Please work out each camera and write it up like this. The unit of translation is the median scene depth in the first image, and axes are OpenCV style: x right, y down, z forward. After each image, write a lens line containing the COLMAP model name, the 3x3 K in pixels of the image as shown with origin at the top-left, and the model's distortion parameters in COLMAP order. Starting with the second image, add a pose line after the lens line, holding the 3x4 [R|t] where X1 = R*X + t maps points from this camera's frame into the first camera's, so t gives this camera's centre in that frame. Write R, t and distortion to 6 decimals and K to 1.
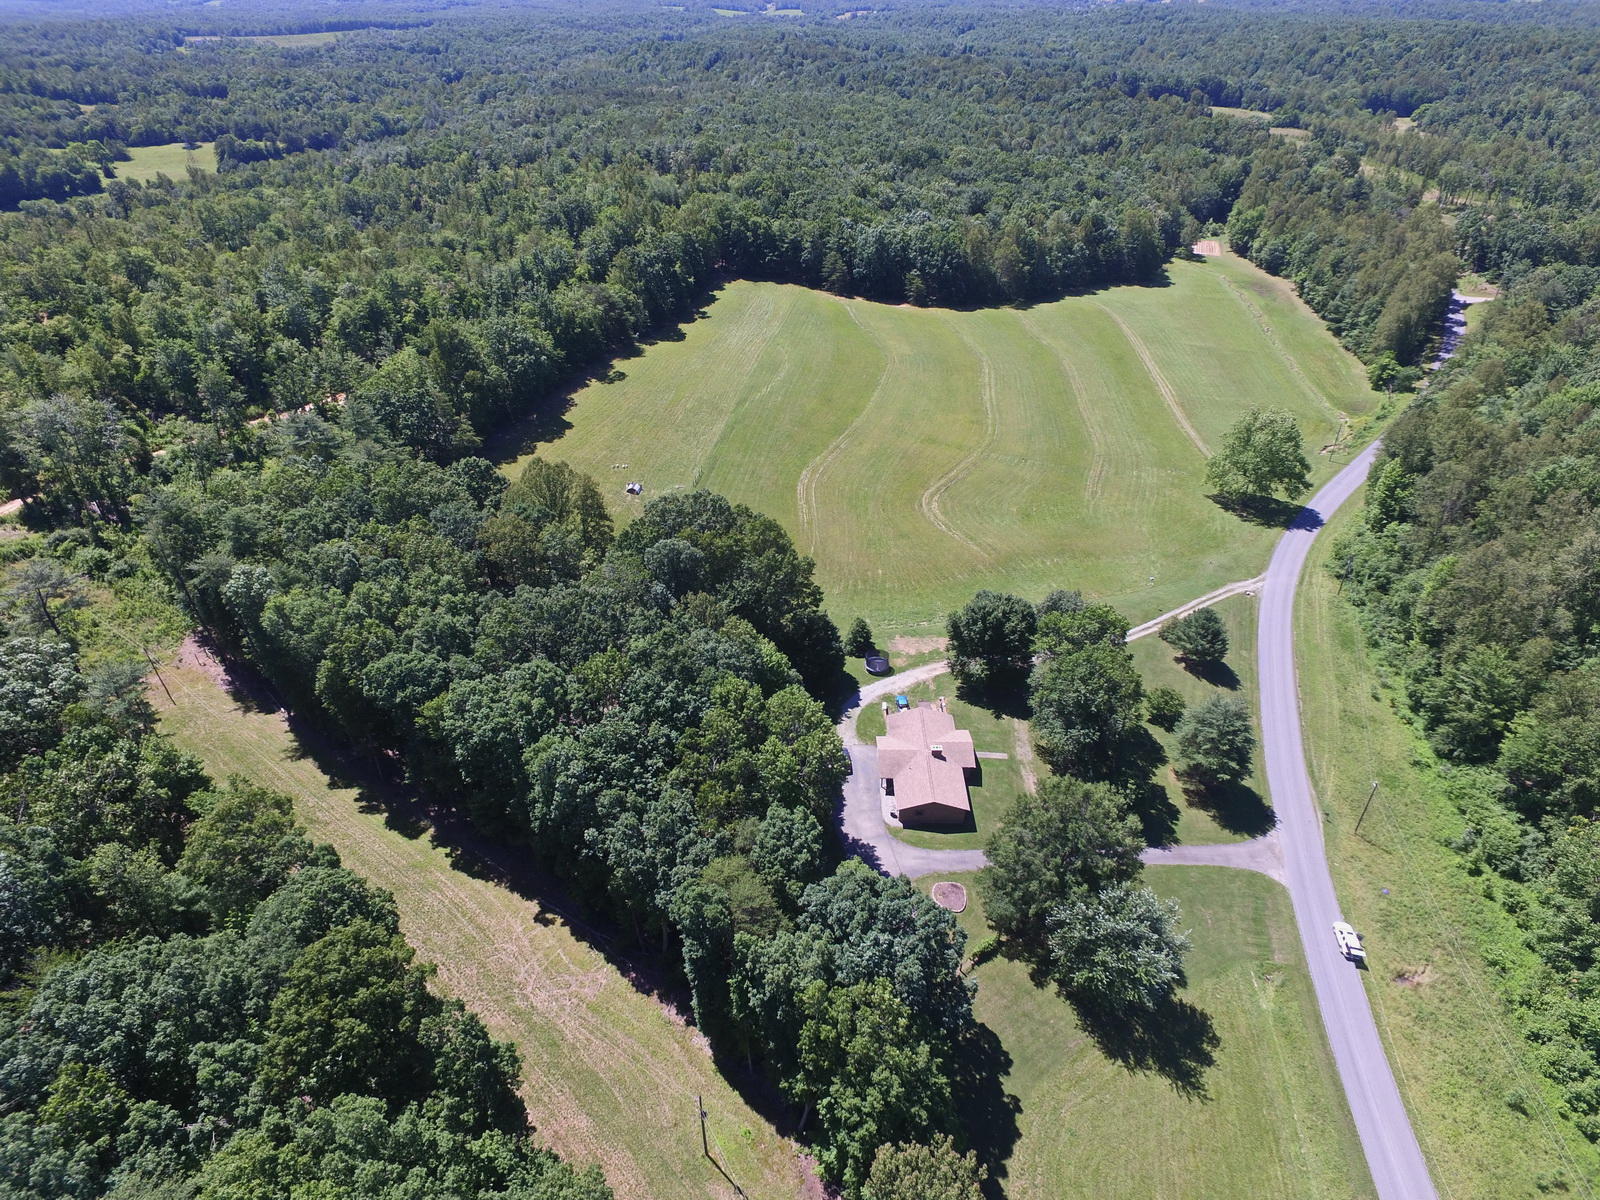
lens RADIAL K [[922.2, 0, 802.1], [0, 922.2, 600.9], [0, 0, 1]] dist [-0.006378, 0.002608]
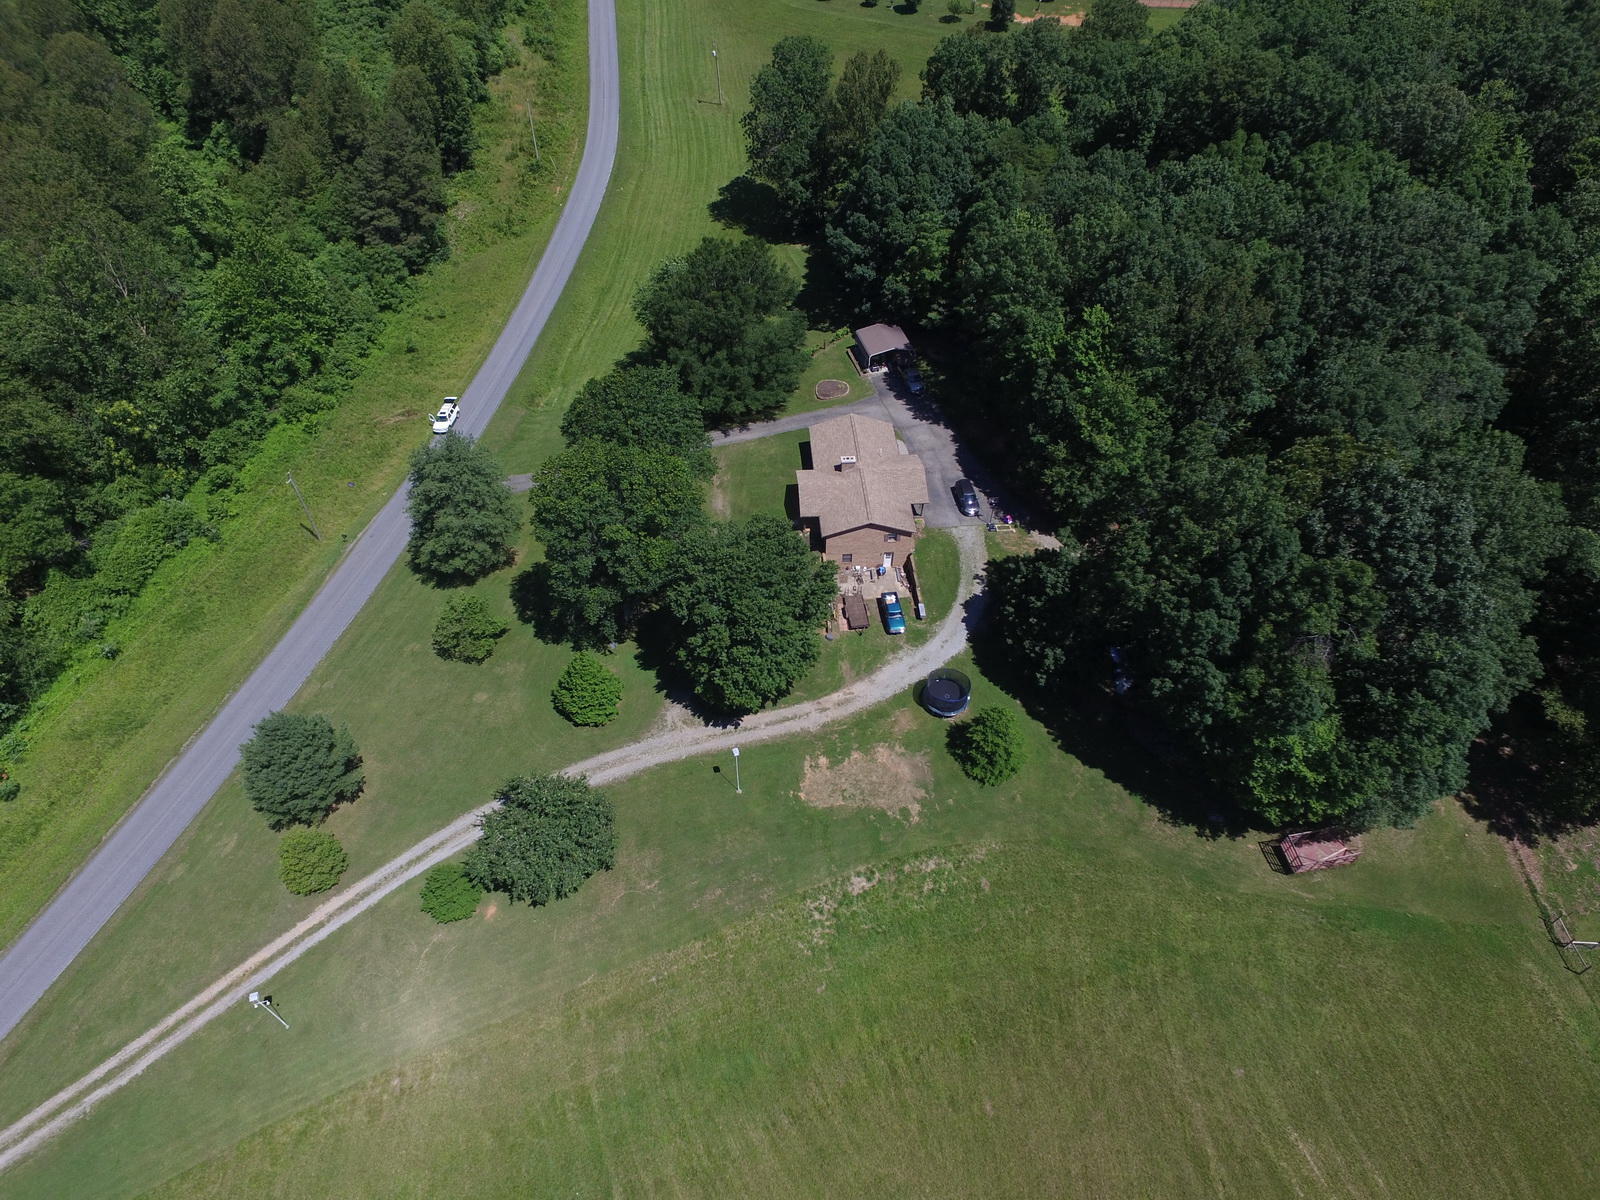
lens RADIAL K [[931.9, 0, 804.2], [0, 931.9, 591.9], [0, 0, 1]] dist [-0.012556, 0.014028]
pose [[-0.996772, 0.057515, -0.056014, 0.139174], [-0.046059, 0.161787, 0.985750, -0.347159], [0.065758, 0.985148, -0.158616, 0.740001]]
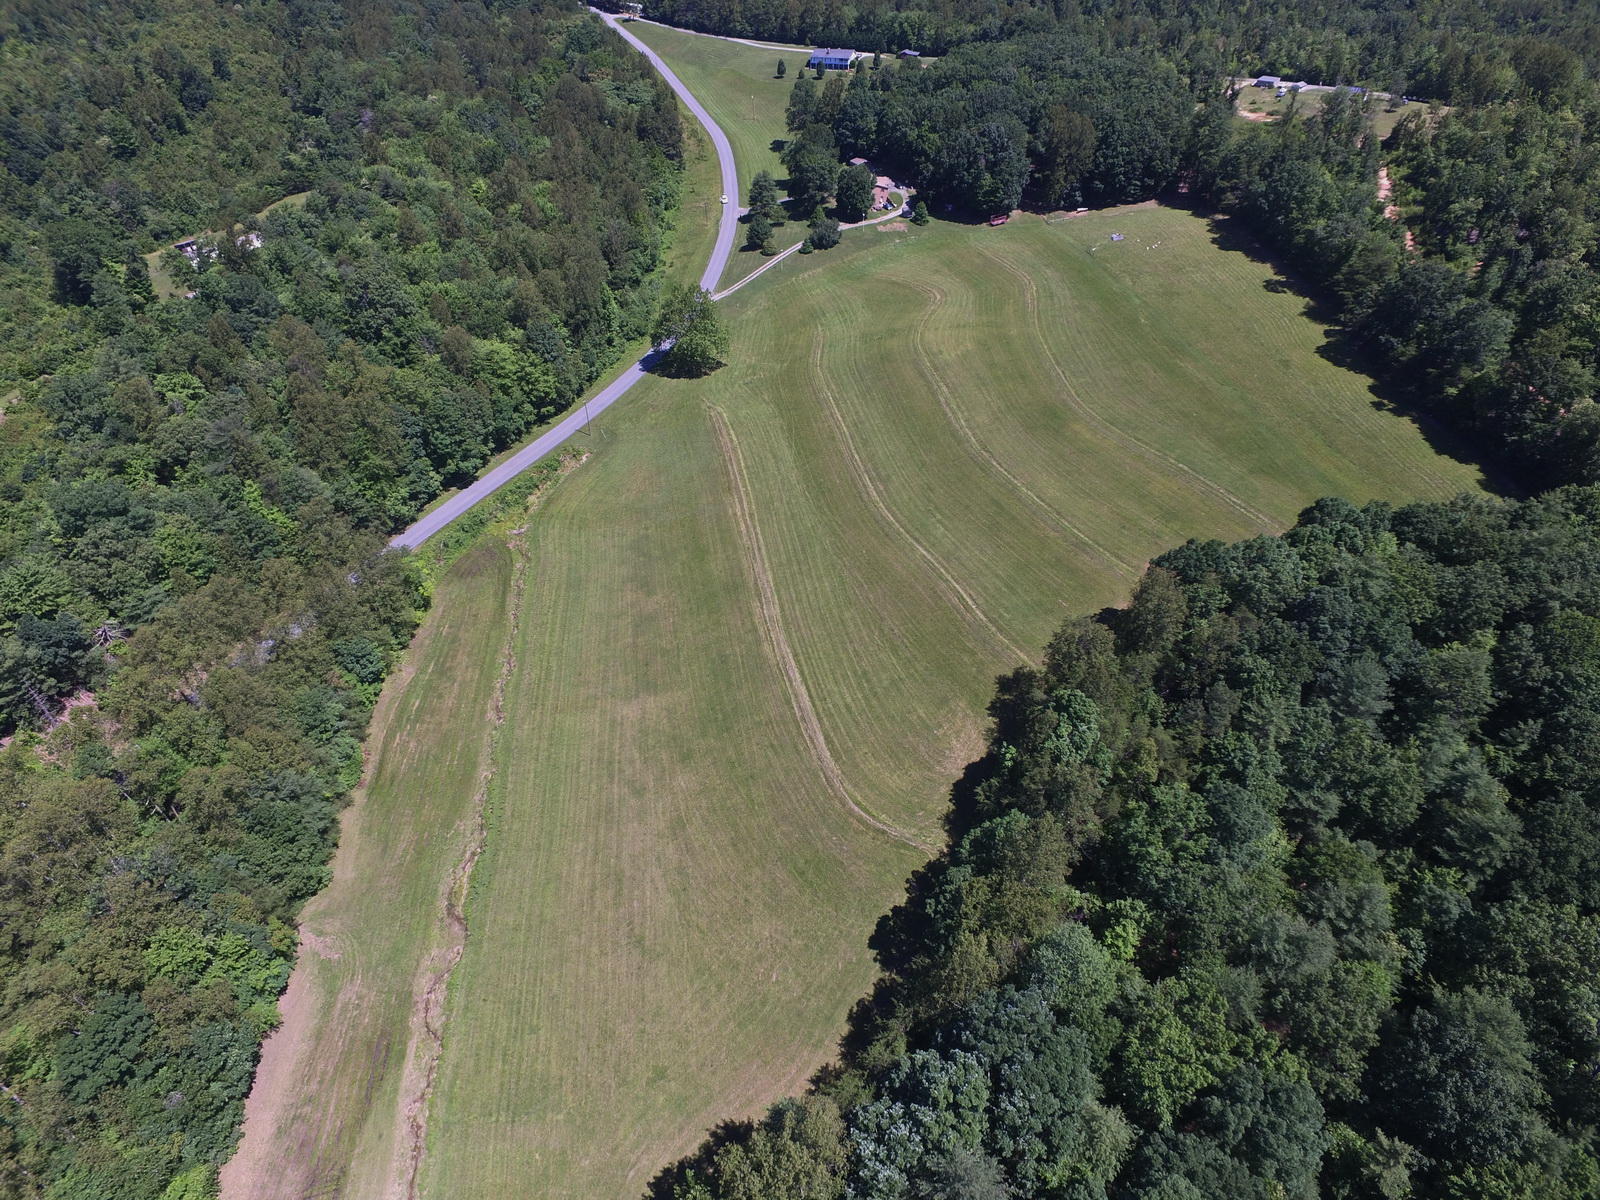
lens RADIAL K [[931.9, 0, 804.2], [0, 931.9, 591.9], [0, 0, 1]] dist [-0.012556, 0.014028]
pose [[-0.955533, 0.211862, -0.205110, 0.675276], [-0.139522, 0.287963, 0.947423, -1.215789], [0.259787, 0.933912, -0.245599, 1.651156]]
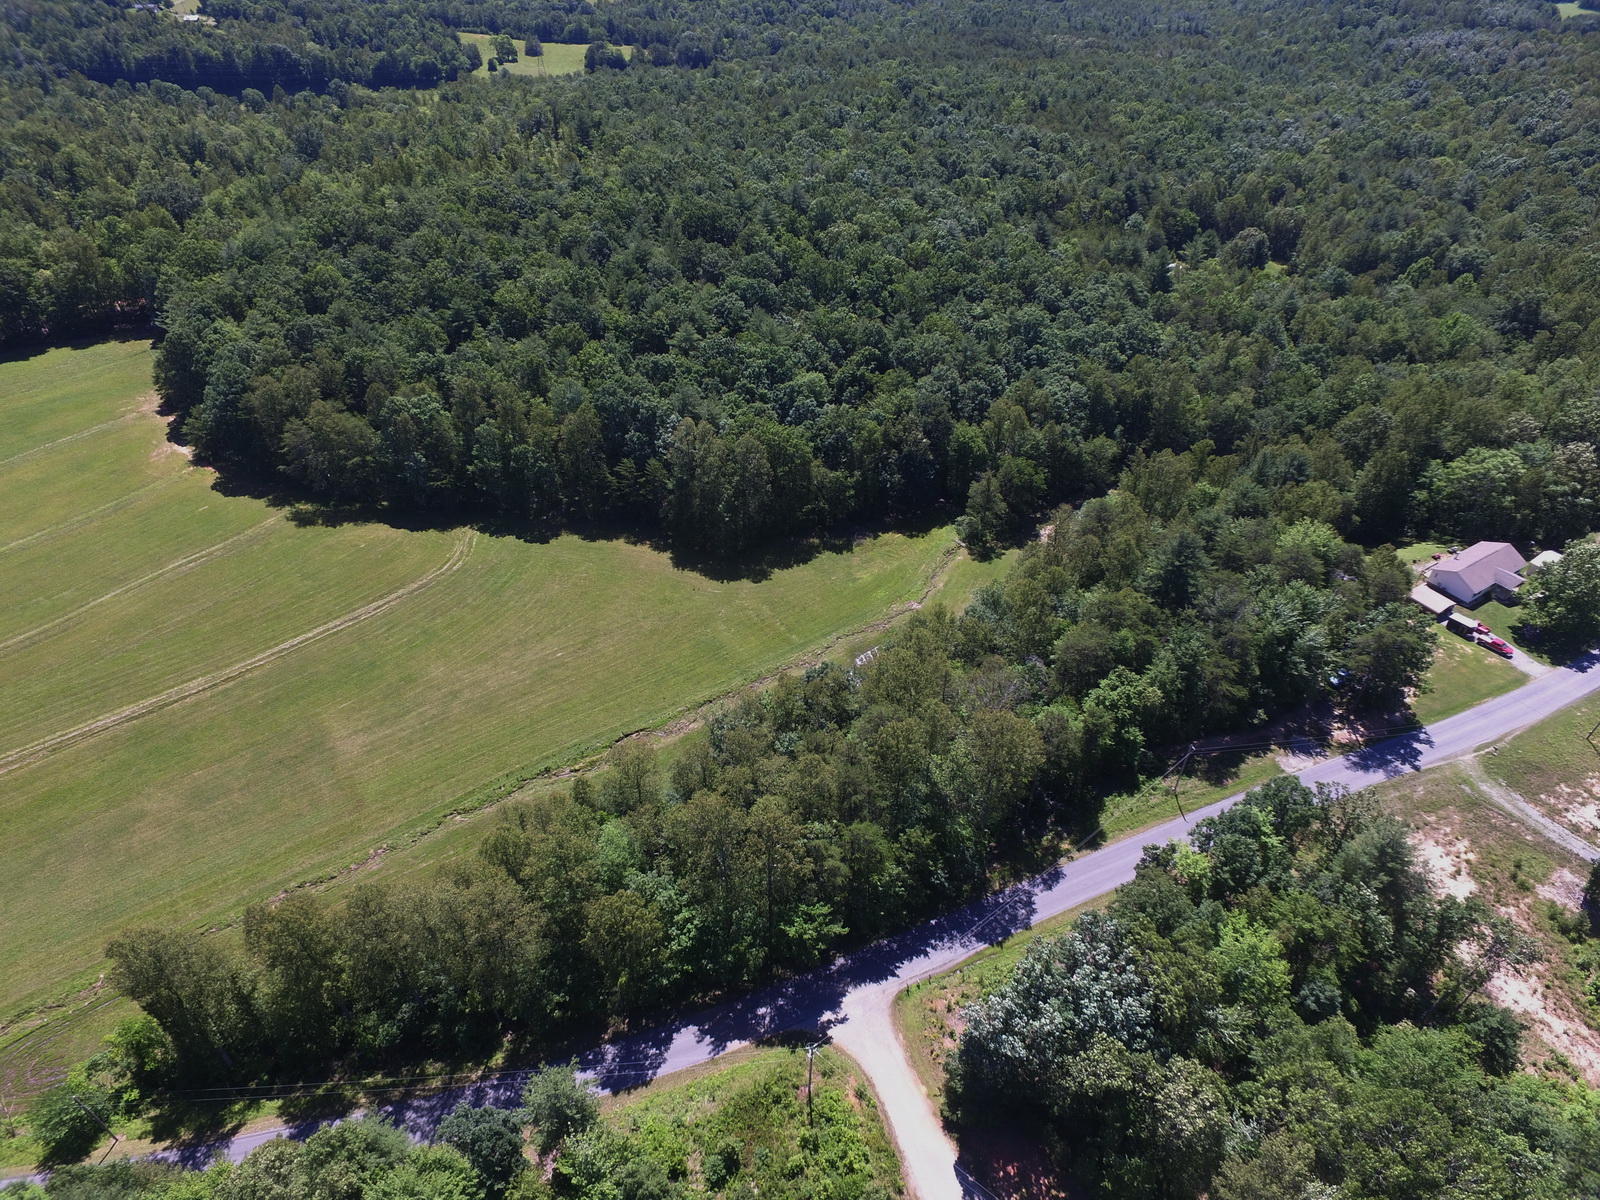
lens RADIAL K [[929.7, 0, 802.6], [0, 929.7, 591.8], [0, 0, 1]] dist [-0.014395, 0.013908]
pose [[0.718950, 0.436153, -0.541185, 1.291610], [-0.399301, 0.896483, 0.192035, -0.823797], [0.568920, 0.078032, 0.818683, 1.094780]]
